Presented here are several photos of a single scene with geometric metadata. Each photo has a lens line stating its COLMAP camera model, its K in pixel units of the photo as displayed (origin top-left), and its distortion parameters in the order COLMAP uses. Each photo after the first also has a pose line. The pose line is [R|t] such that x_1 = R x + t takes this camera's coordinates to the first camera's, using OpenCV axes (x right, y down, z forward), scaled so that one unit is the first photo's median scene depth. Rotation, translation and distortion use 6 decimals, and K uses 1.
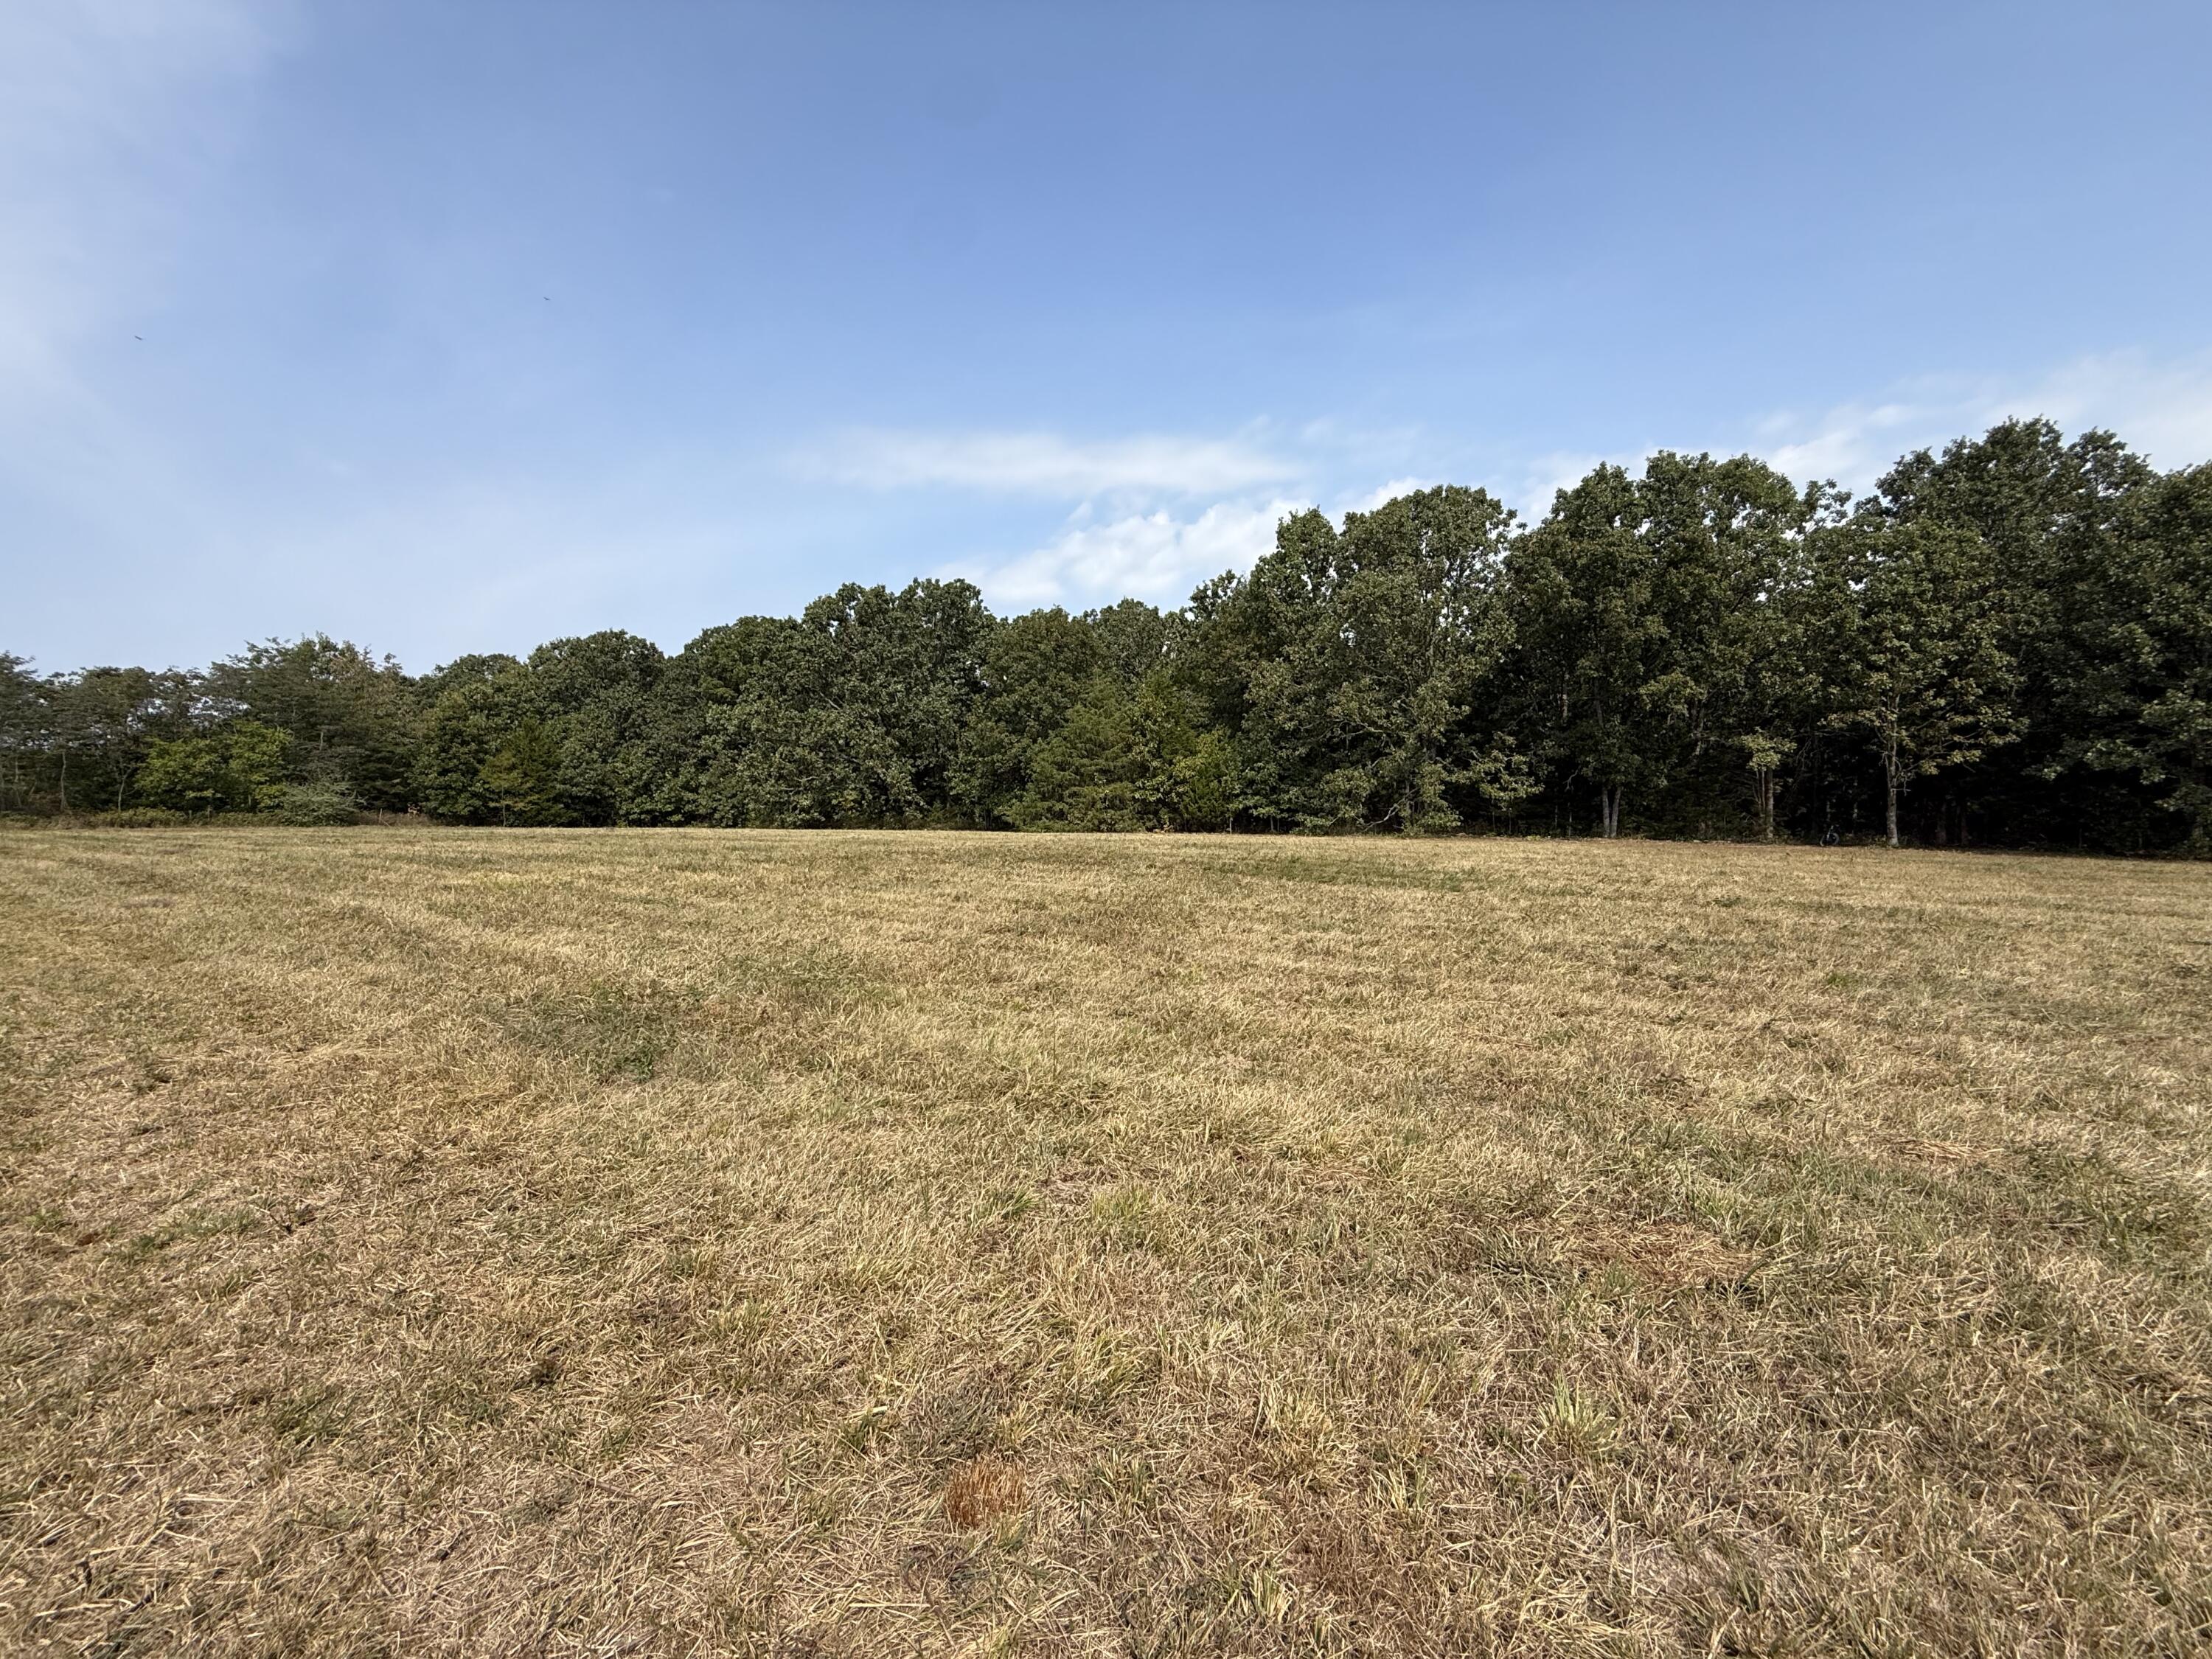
lens RADIAL K [[891.9, 0, 1095.7], [0, 891.9, 838.8], [0, 0, 1]] dist [-0.001123, 0.000442]
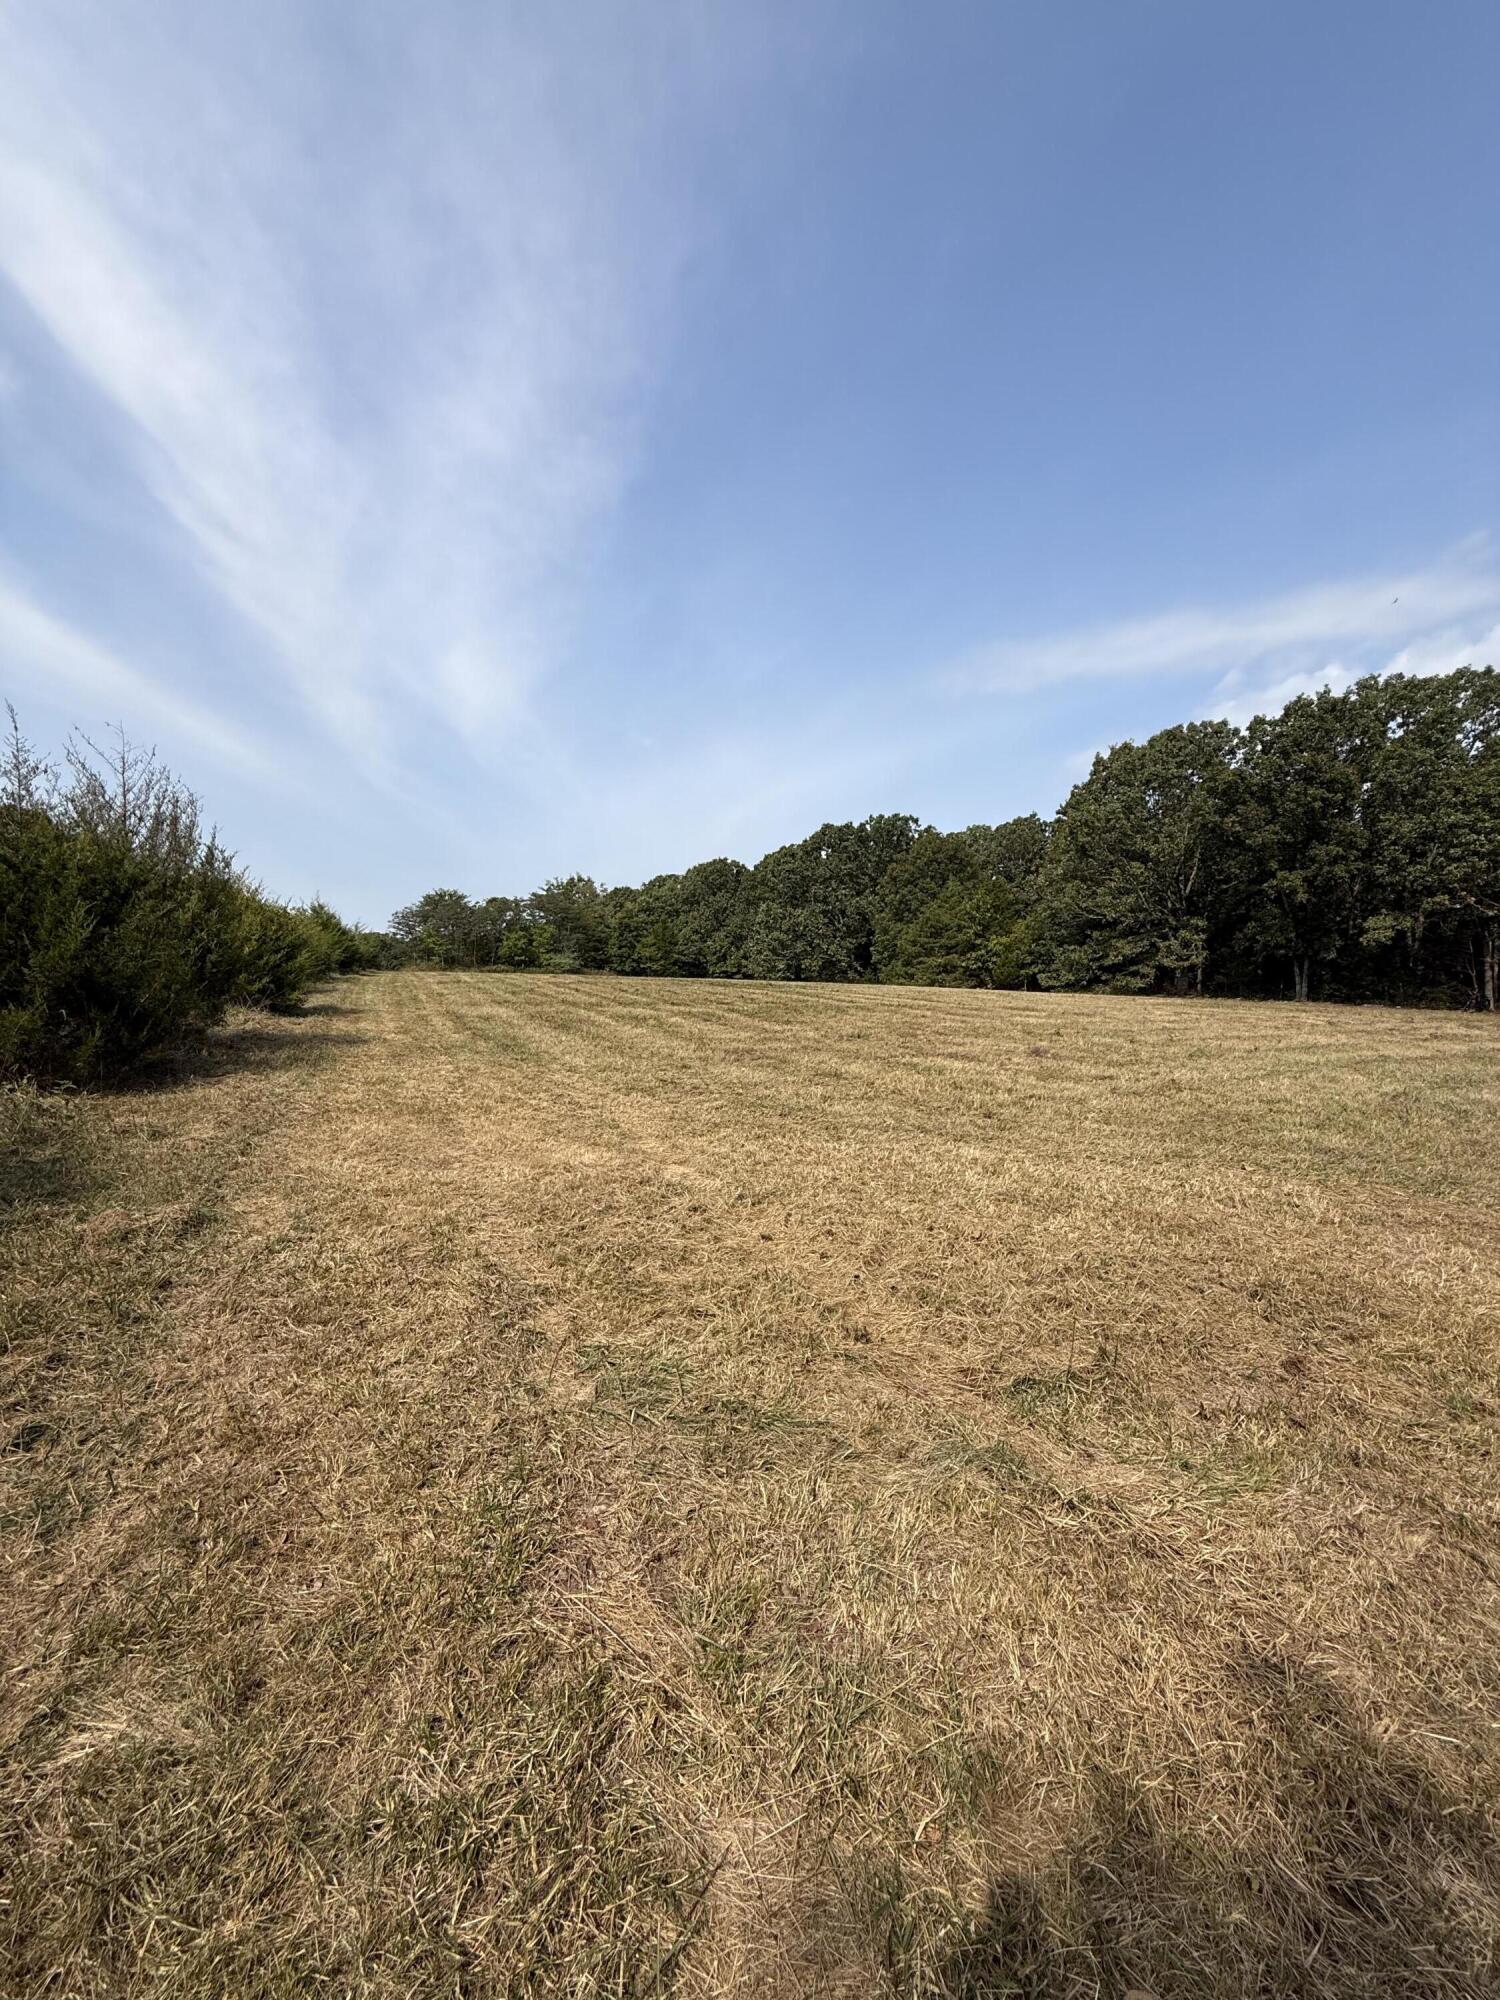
lens RADIAL K [[806.4, 0, 755.9], [0, 806.4, 999.6], [0, 0, 1]] dist [-0.001123, 0.000442]
pose [[0.840620, 0.034272, -0.540540, 0.389801], [-0.038753, 0.999244, 0.003089, 0.015445], [0.540238, 0.018351, 0.841312, -0.225661]]
